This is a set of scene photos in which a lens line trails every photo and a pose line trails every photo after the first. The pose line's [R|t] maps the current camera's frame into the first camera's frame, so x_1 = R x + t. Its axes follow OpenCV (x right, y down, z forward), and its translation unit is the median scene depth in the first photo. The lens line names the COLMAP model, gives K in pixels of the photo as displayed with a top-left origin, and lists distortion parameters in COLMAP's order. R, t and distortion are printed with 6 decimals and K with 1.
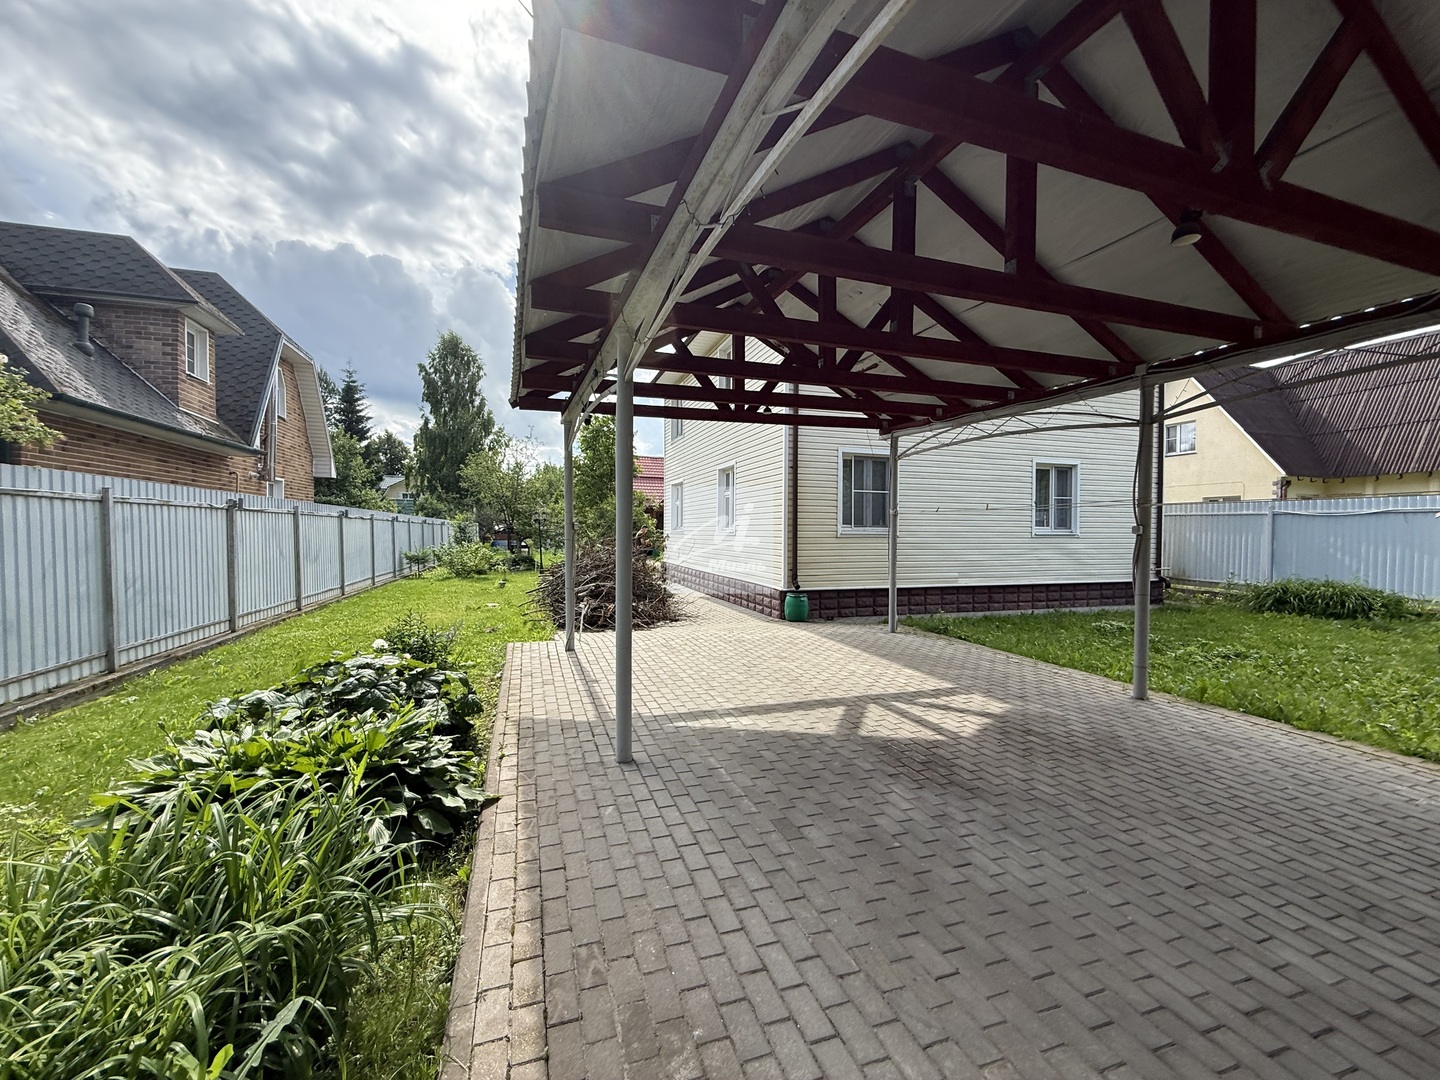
lens RADIAL K [[574.9, 0, 716.3], [0, 574.9, 548.1], [0, 0, 1]] dist [0.000715, -0.000303]
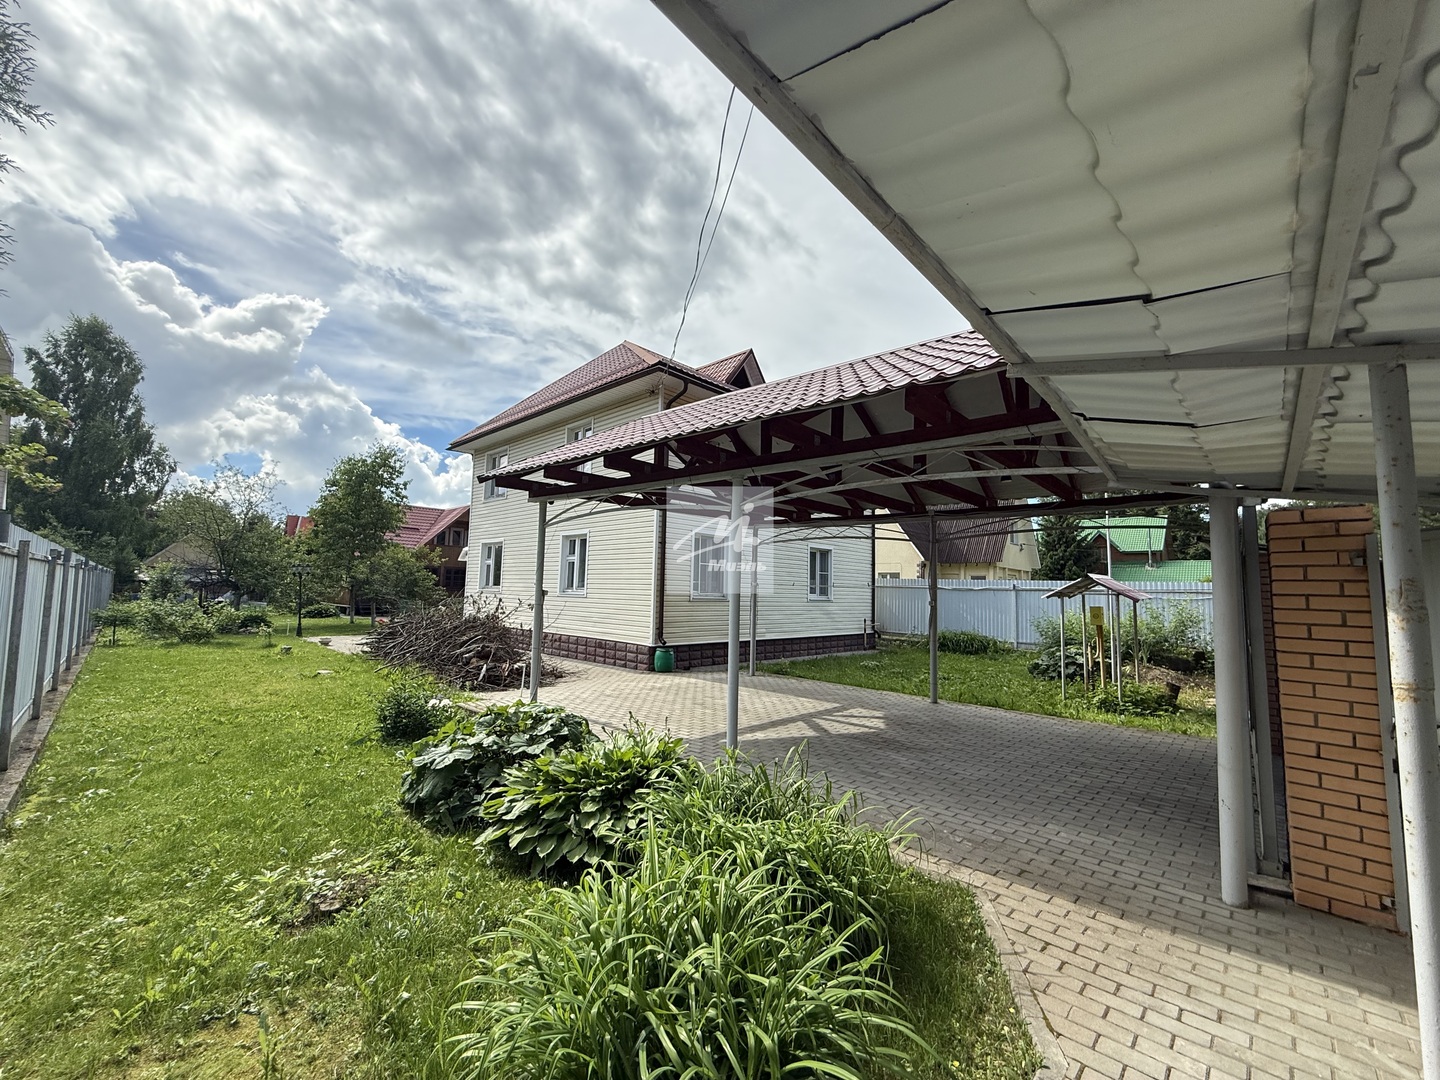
lens RADIAL K [[574.9, 0, 720.8], [0, 574.9, 541.8], [0, 0, 1]] dist [0.000715, -0.000303]
pose [[0.880472, 0.057957, 0.470543, -0.324722], [-0.006475, 0.993877, -0.110300, -0.009872], [-0.474054, 0.094069, 0.875456, -0.116924]]
